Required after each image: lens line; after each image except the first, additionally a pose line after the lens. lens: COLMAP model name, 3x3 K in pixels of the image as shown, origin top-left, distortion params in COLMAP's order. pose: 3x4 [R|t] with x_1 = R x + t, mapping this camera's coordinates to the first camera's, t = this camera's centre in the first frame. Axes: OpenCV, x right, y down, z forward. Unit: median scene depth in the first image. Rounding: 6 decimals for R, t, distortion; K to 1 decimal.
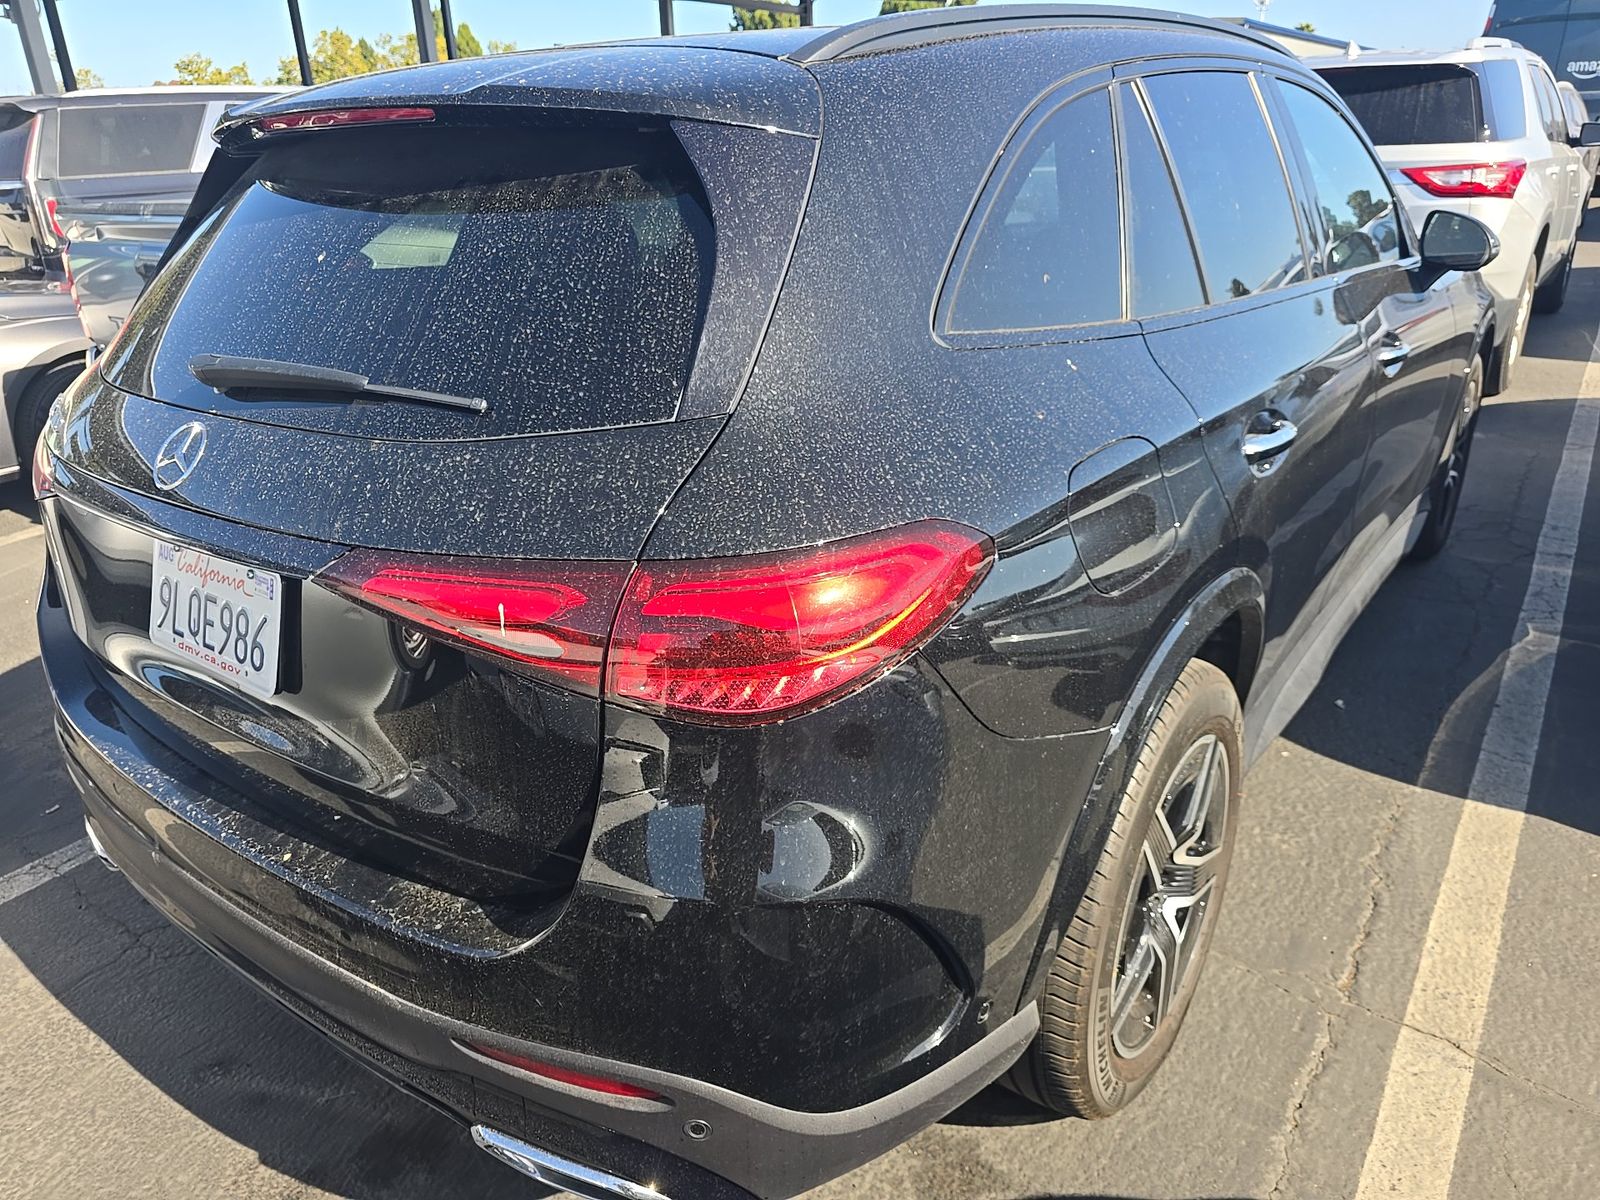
lens RADIAL K [[1067.6, 0, 800.0], [0, 1067.6, 600.0], [0, 0, 1]] dist [0.003810, -0.001326]
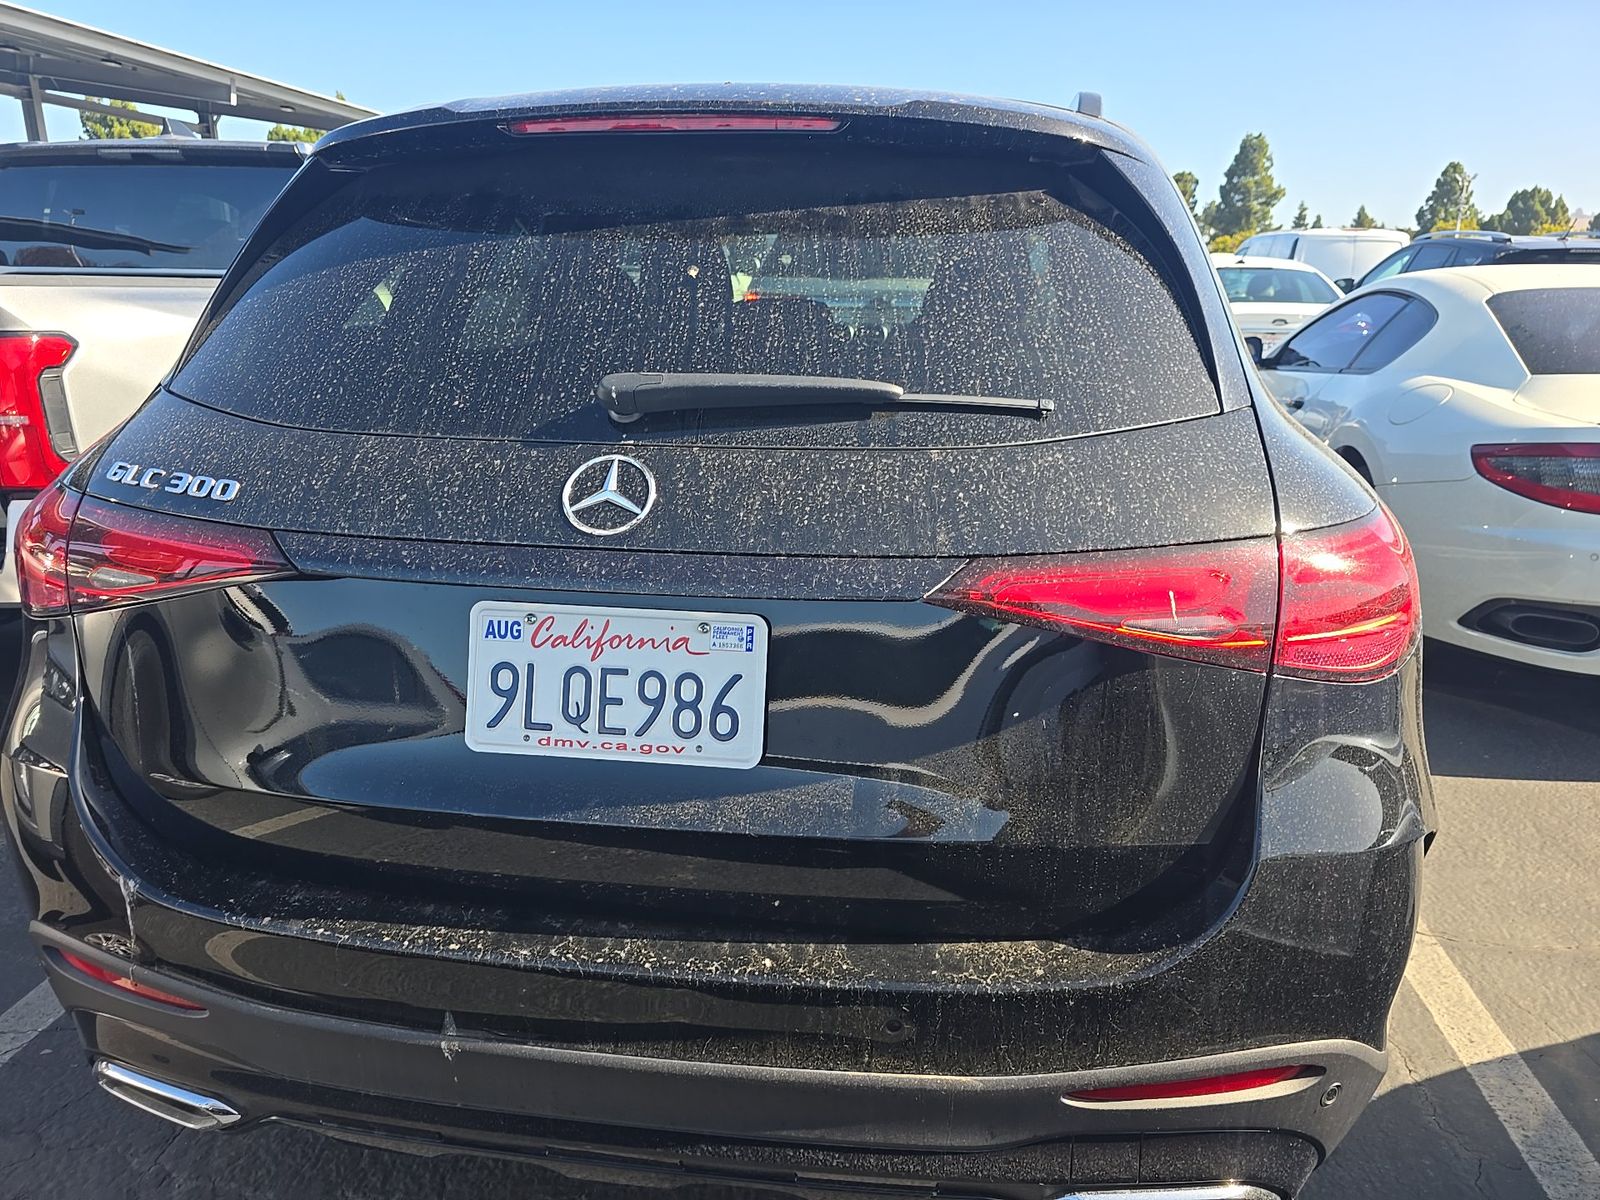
lens RADIAL K [[1067.6, 0, 800.0], [0, 1067.6, 600.0], [0, 0, 1]] dist [0.003810, -0.001326]
pose [[0.889936, -0.096275, 0.445809, -0.806860], [0.145273, 0.986392, -0.076980, 0.030012], [-0.432331, 0.133271, 0.891812, 0.212141]]
